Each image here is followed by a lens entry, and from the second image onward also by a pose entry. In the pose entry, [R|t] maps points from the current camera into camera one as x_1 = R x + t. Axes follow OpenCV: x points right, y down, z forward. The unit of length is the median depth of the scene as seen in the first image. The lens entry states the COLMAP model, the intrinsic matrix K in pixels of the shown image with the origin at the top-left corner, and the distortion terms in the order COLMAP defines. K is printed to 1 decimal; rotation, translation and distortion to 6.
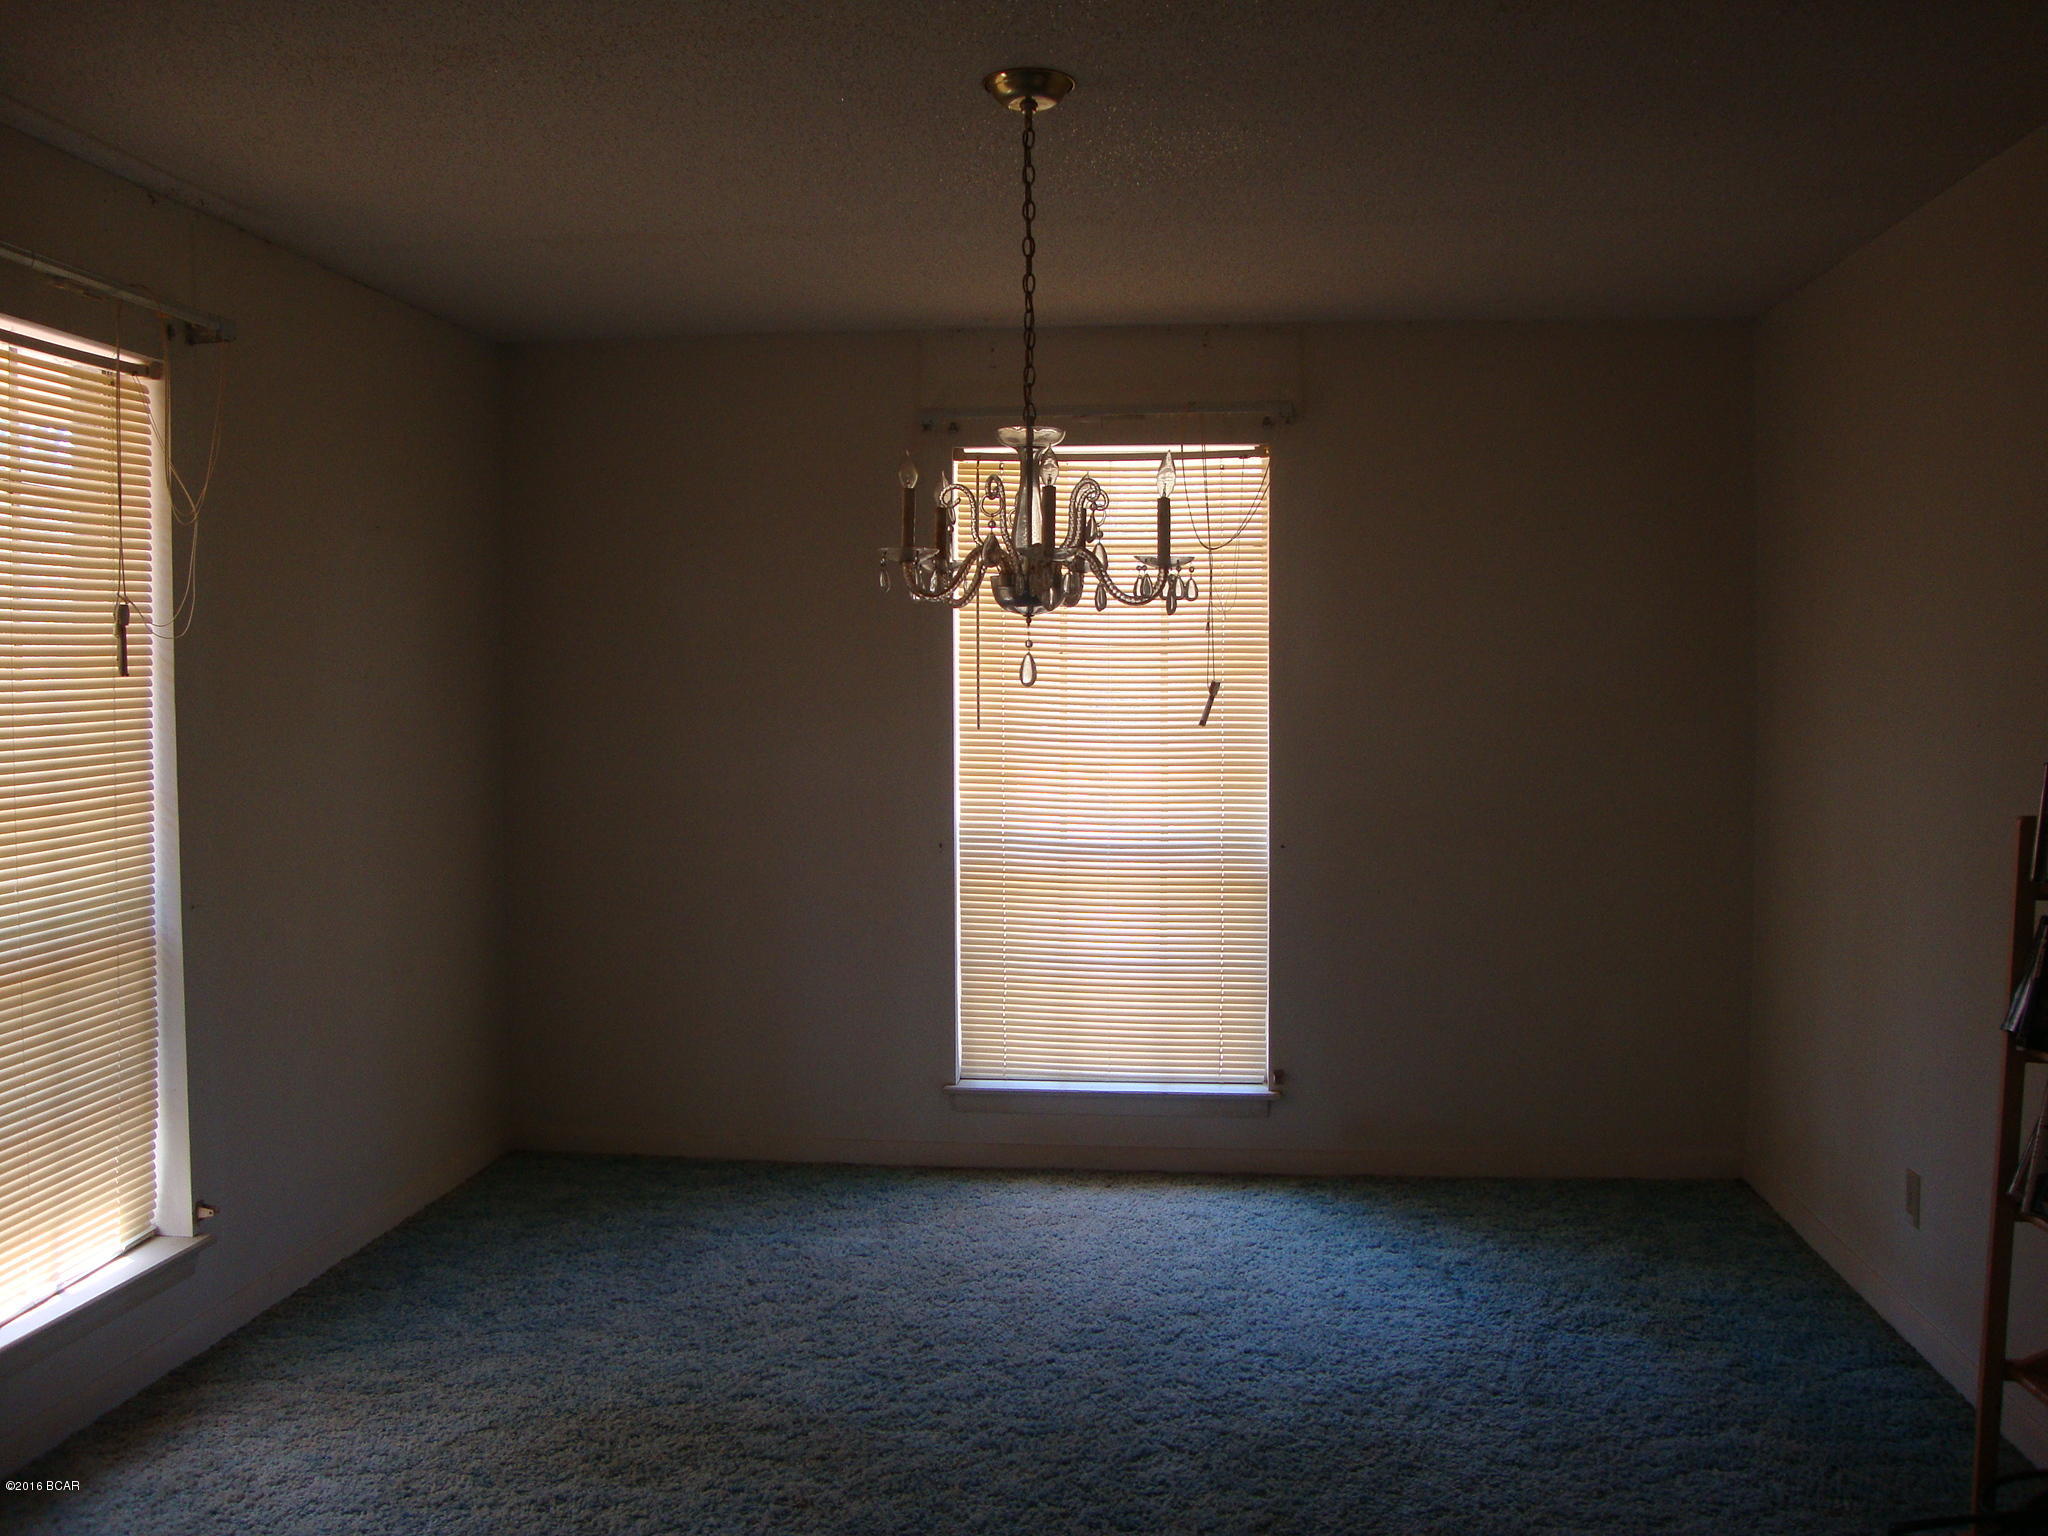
lens RADIAL K [[1846.7, 0, 1029.9], [0, 1846.7, 736.5], [0, 0, 1]] dist [-0.207110, 0.233350]
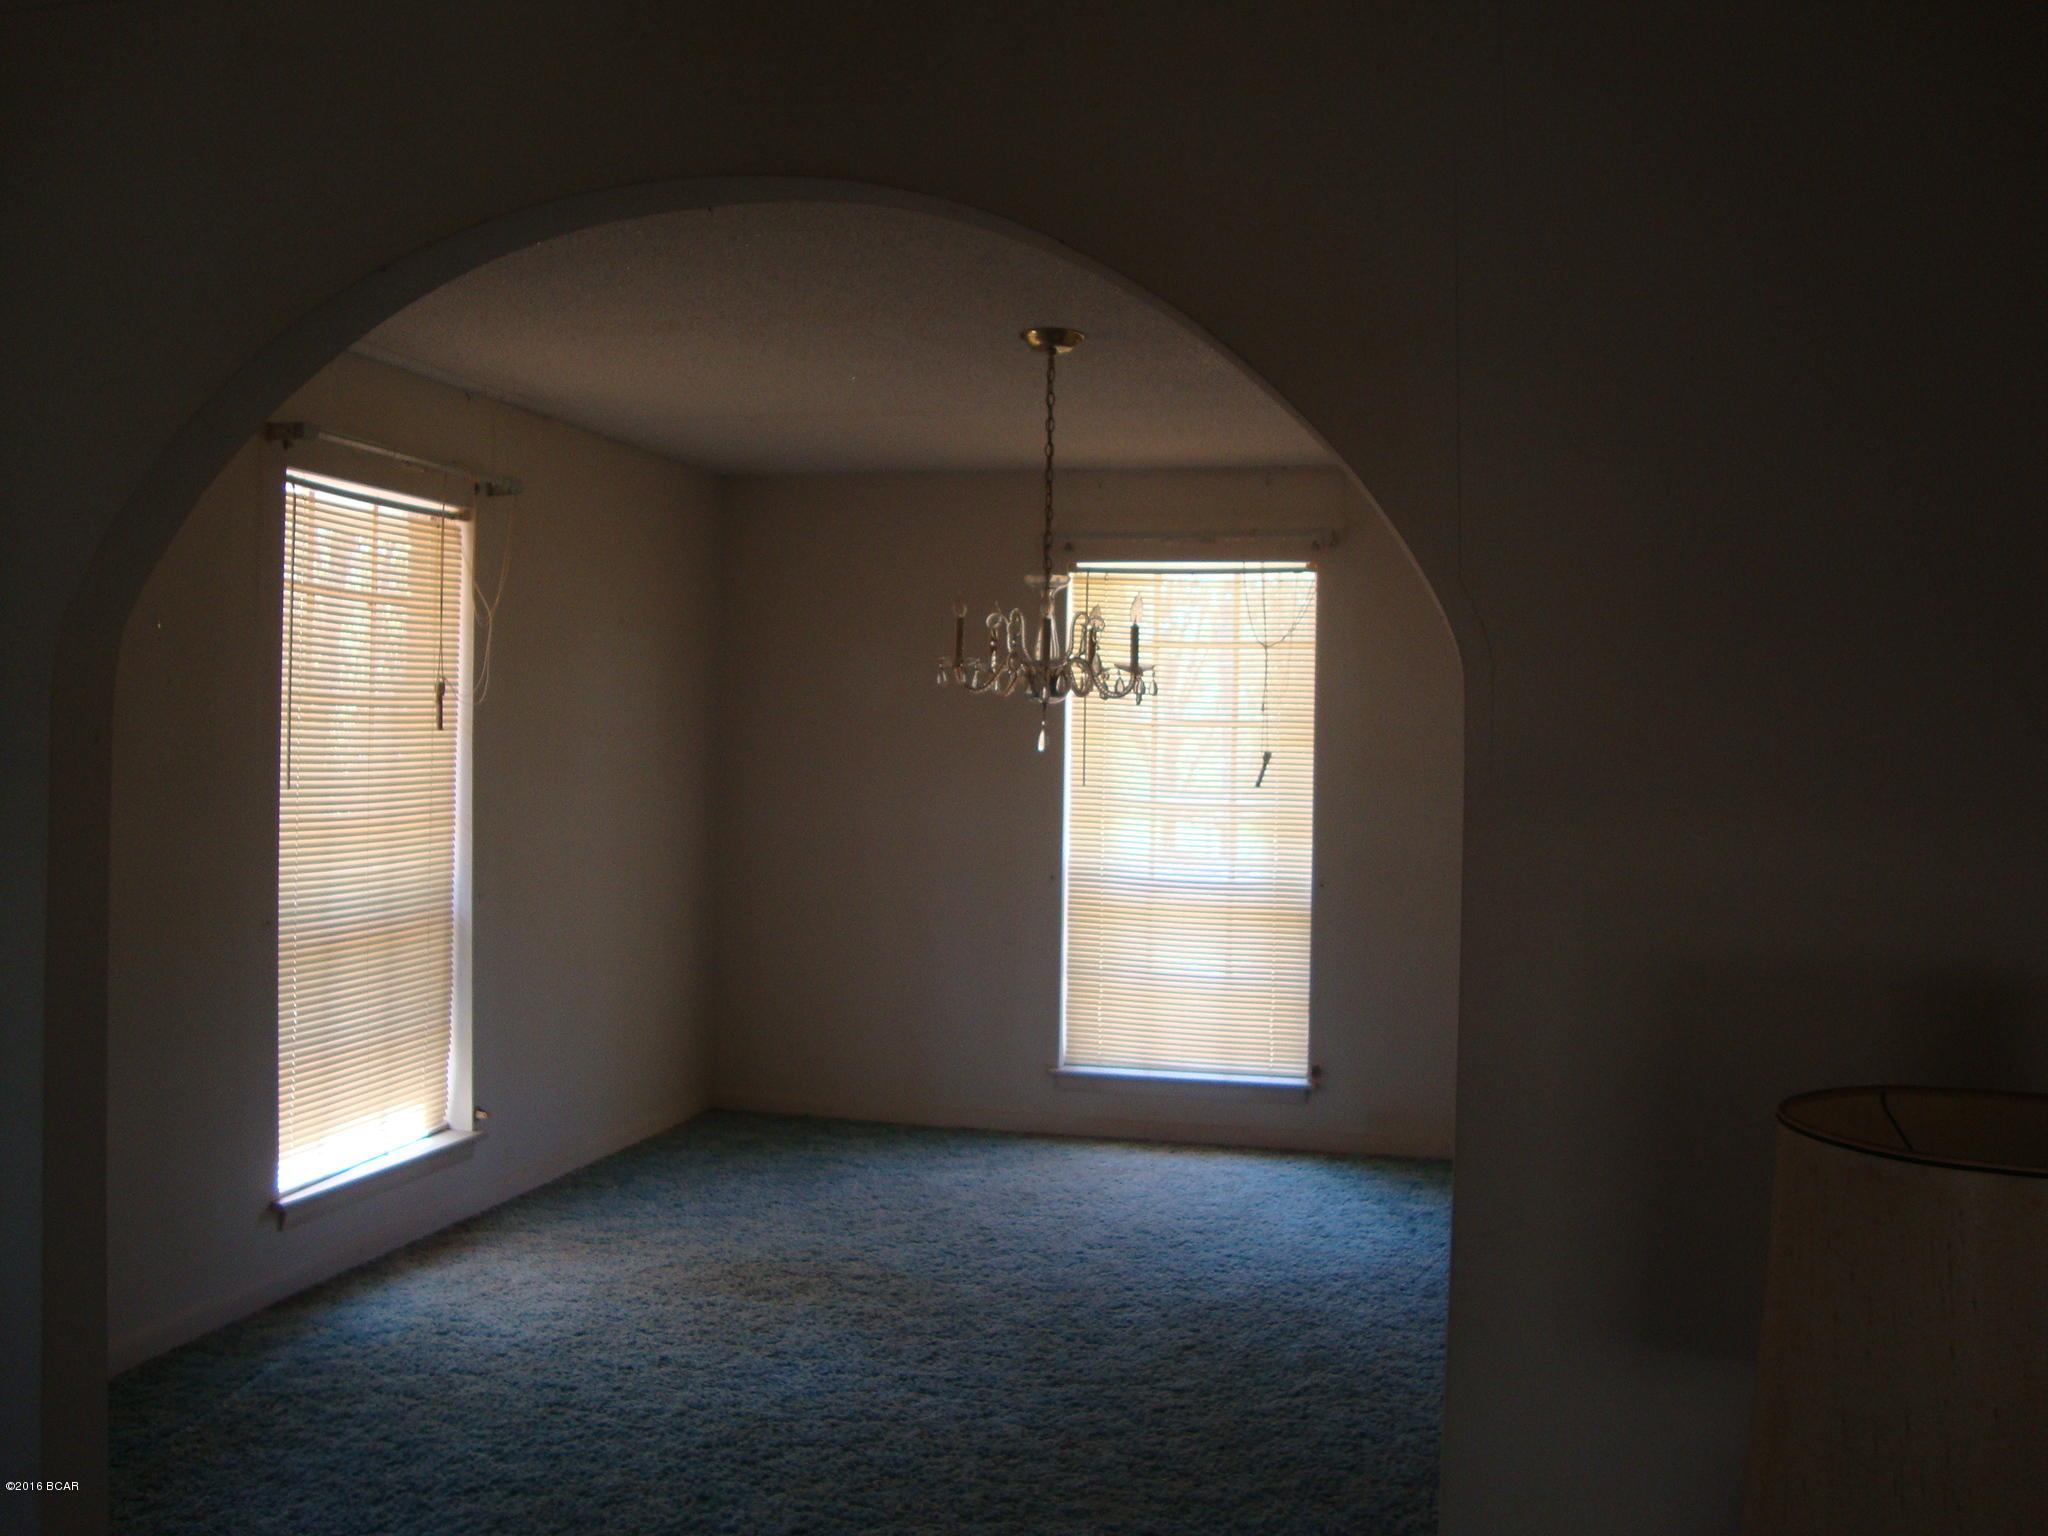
lens RADIAL K [[1846.7, 0, 1029.9], [0, 1846.7, 736.5], [0, 0, 1]] dist [-0.207110, 0.233350]
pose [[0.990234, 0.019820, -0.138002, 0.154404], [-0.024577, 0.999158, -0.032859, 0.006764], [0.137235, 0.035929, 0.989887, -0.360258]]
